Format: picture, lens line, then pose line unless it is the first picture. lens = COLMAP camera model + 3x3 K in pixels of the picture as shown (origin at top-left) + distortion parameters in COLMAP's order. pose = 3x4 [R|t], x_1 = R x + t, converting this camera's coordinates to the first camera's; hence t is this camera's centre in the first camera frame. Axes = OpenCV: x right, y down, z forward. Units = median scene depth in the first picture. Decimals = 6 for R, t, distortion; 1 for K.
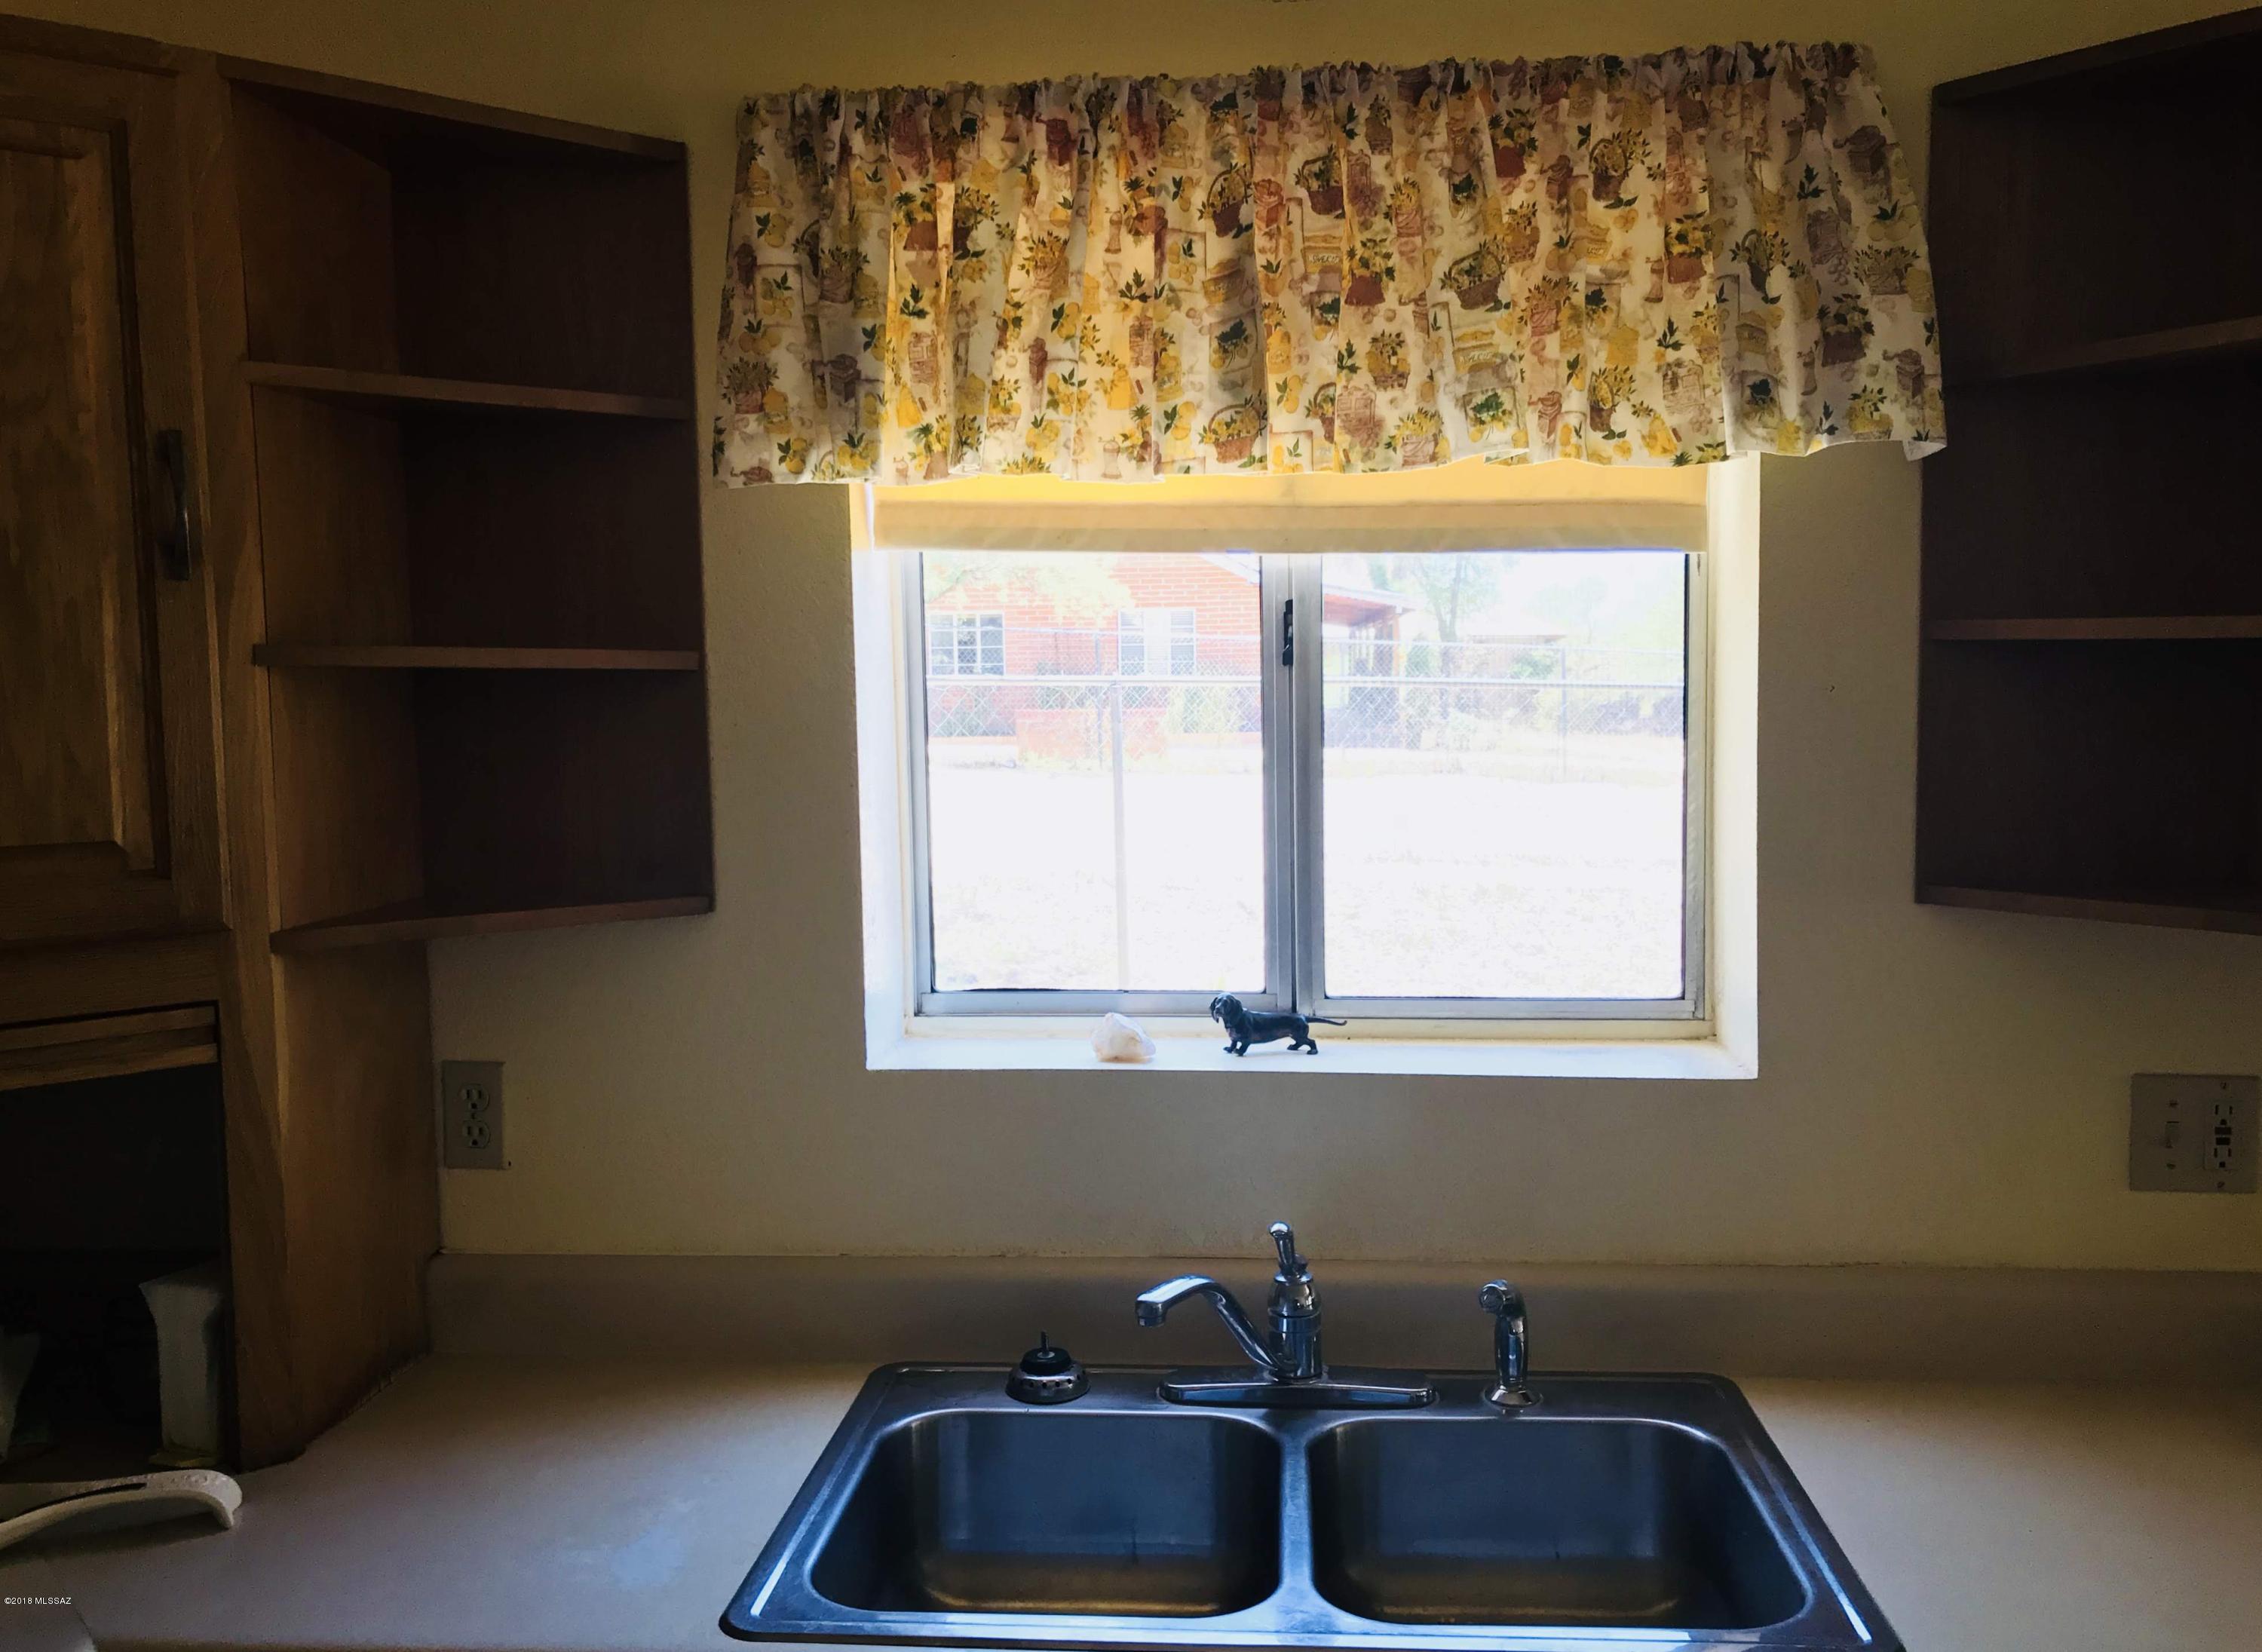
lens RADIAL K [[1989.6, 0, 1131.0], [0, 1989.6, 826.0], [0, 0, 1]] dist [-0.002407, -0.002483]
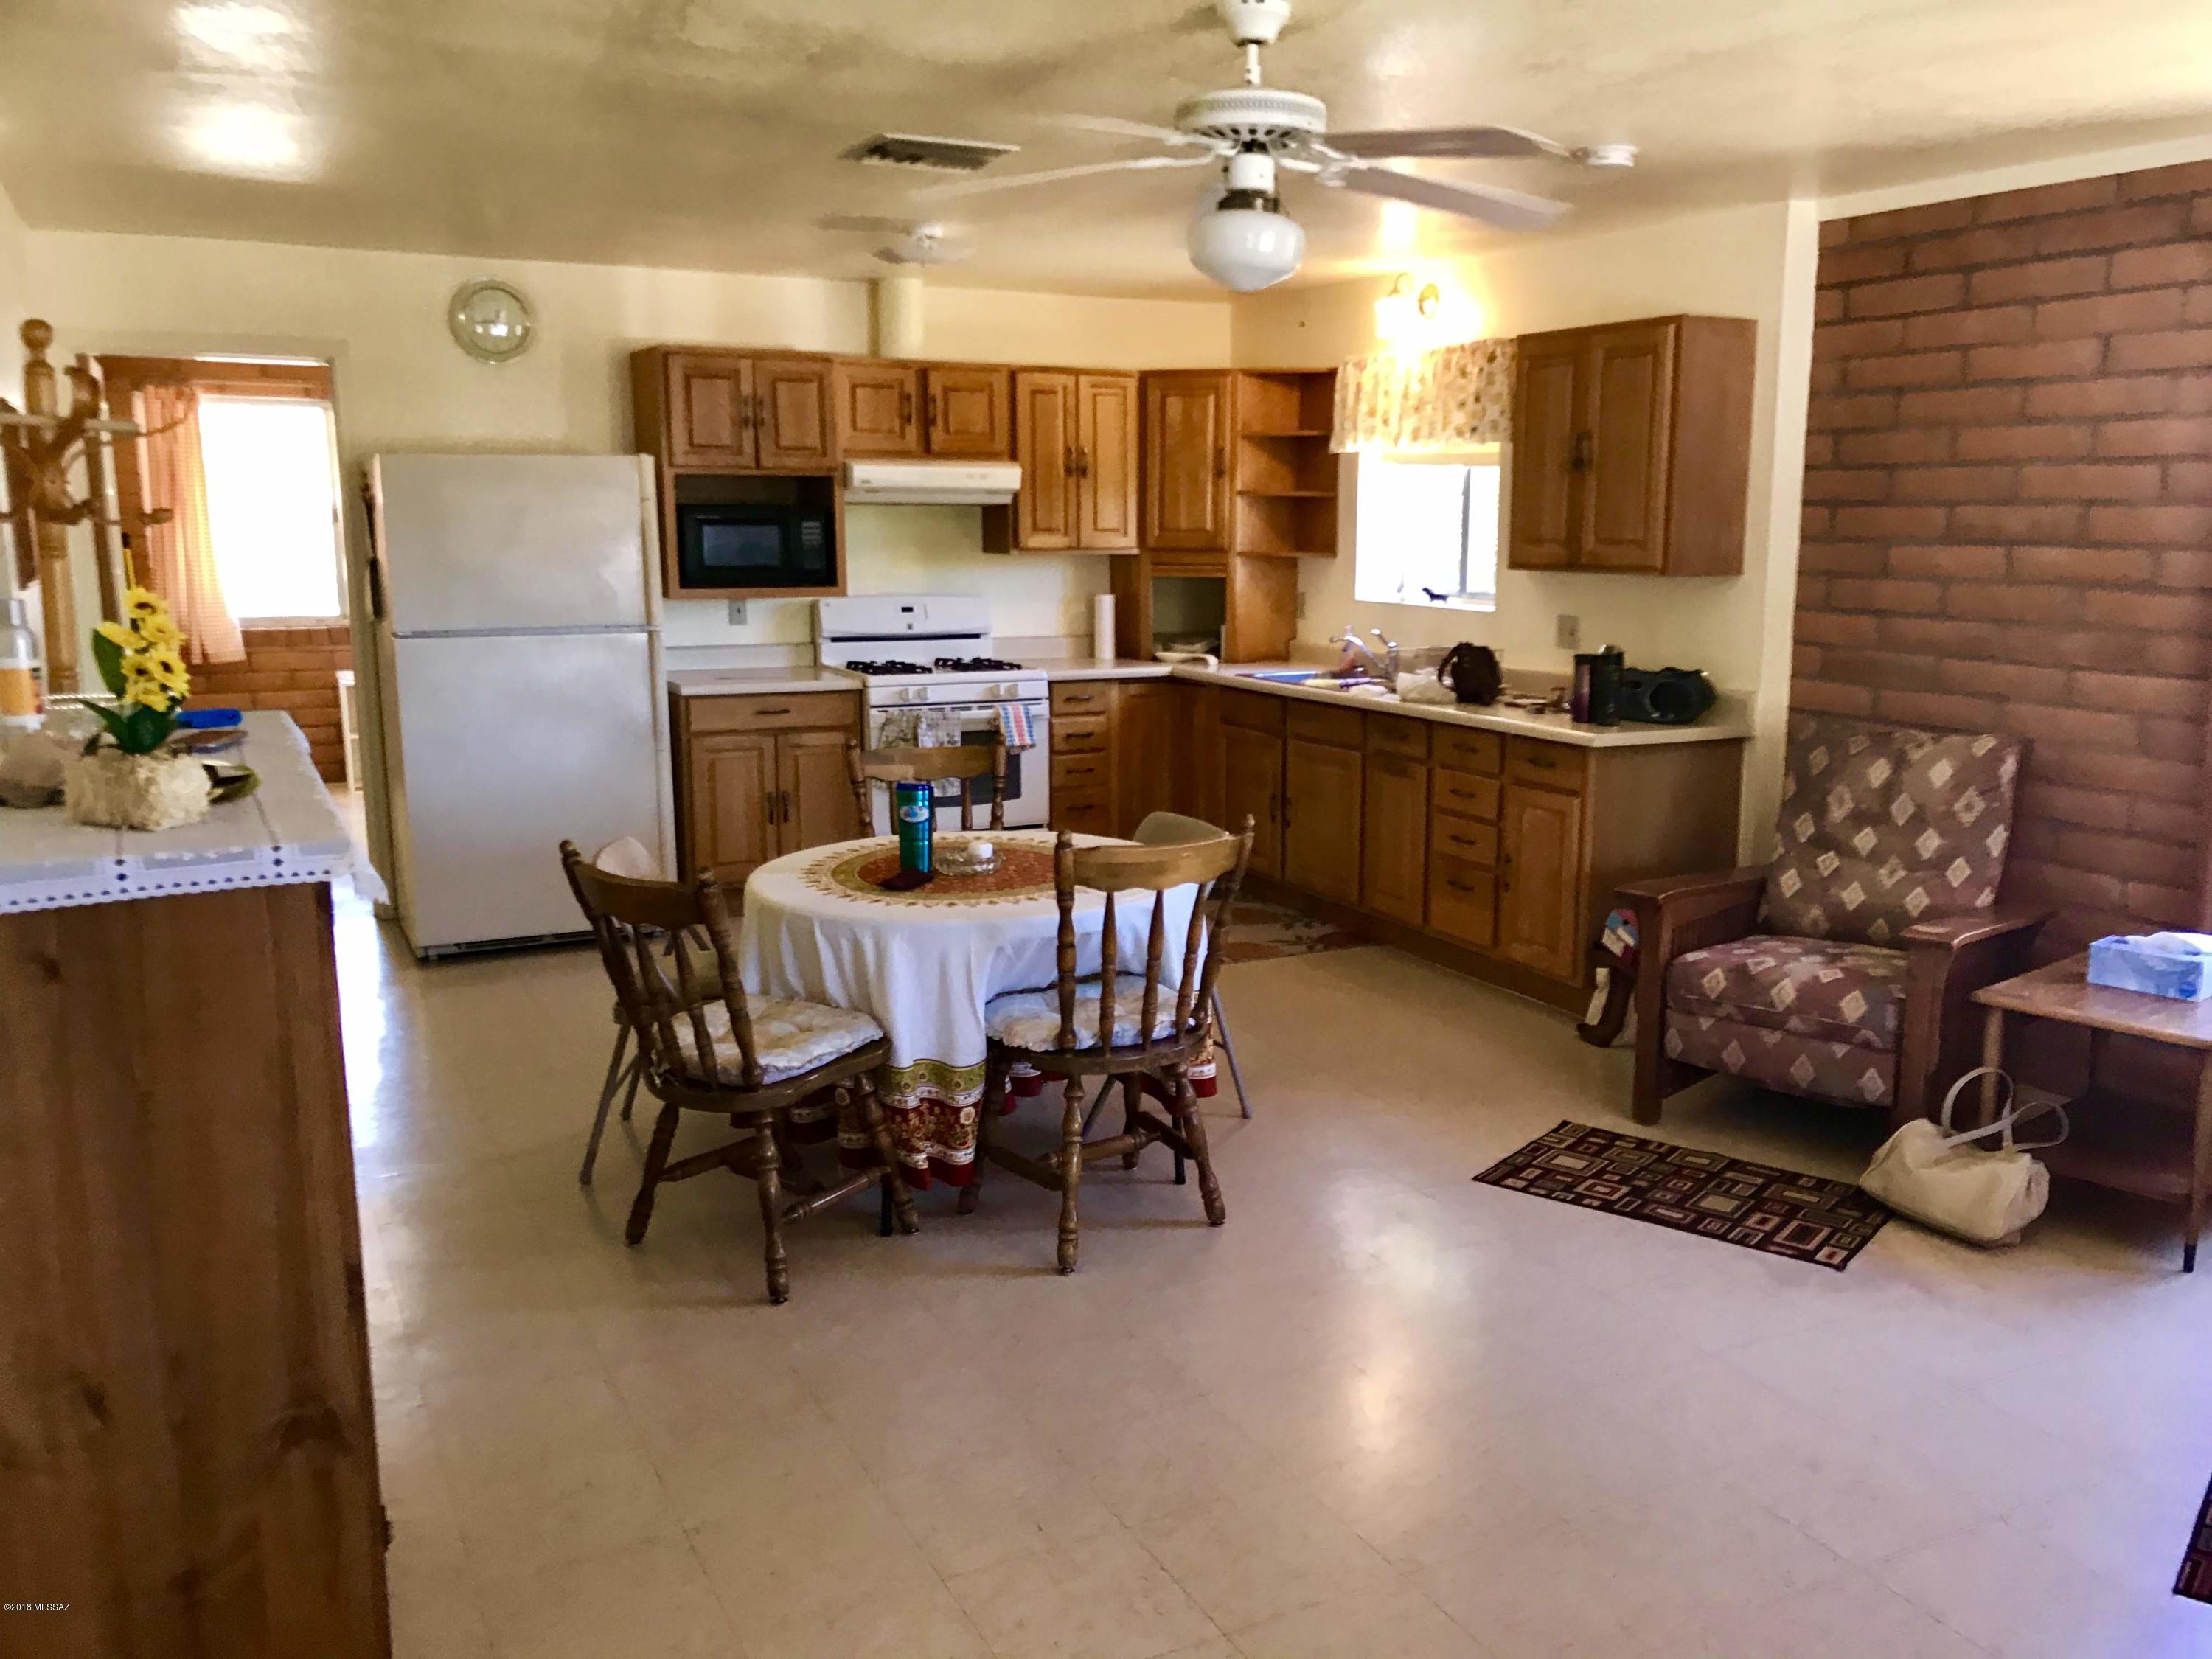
lens RADIAL K [[1833.1, 0, 1106.0], [0, 1833.1, 829.5], [0, 0, 1]] dist [0.015165, 0.002788]
pose [[0.528451, 0.169144, -0.831944, 3.097285], [-0.070248, 0.985303, 0.155702, 0.046071], [0.846053, -0.023839, 0.532566, -1.591138]]
